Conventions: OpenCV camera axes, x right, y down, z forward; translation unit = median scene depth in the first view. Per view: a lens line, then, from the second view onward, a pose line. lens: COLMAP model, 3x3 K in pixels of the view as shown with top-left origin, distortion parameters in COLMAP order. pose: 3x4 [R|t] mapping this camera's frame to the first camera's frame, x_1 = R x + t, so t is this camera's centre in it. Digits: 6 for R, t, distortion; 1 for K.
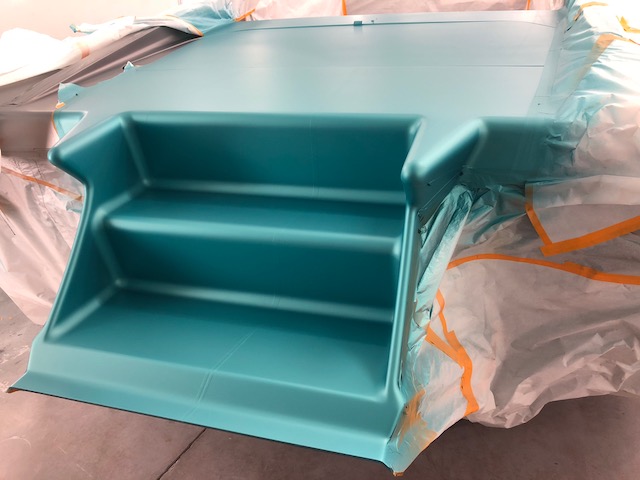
lens RADIAL K [[523.0, 0, 325.0], [0, 523.0, 239.6], [0, 0, 1]] dist [0.013509, 0.000018]
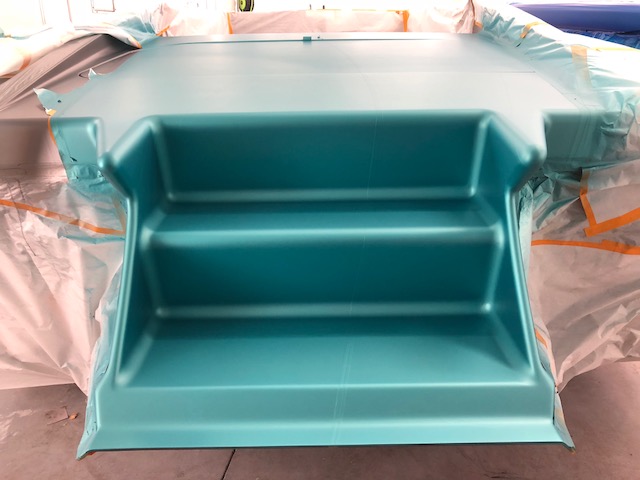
lens RADIAL K [[523.0, 0, 320.7], [0, 523.0, 240.0], [0, 0, 1]] dist [0.013509, 0.000018]
pose [[0.954199, -0.080737, 0.288072, -0.388910], [0.097847, 0.994162, -0.045475, 0.030117], [-0.282719, 0.071579, 0.956528, 0.101858]]
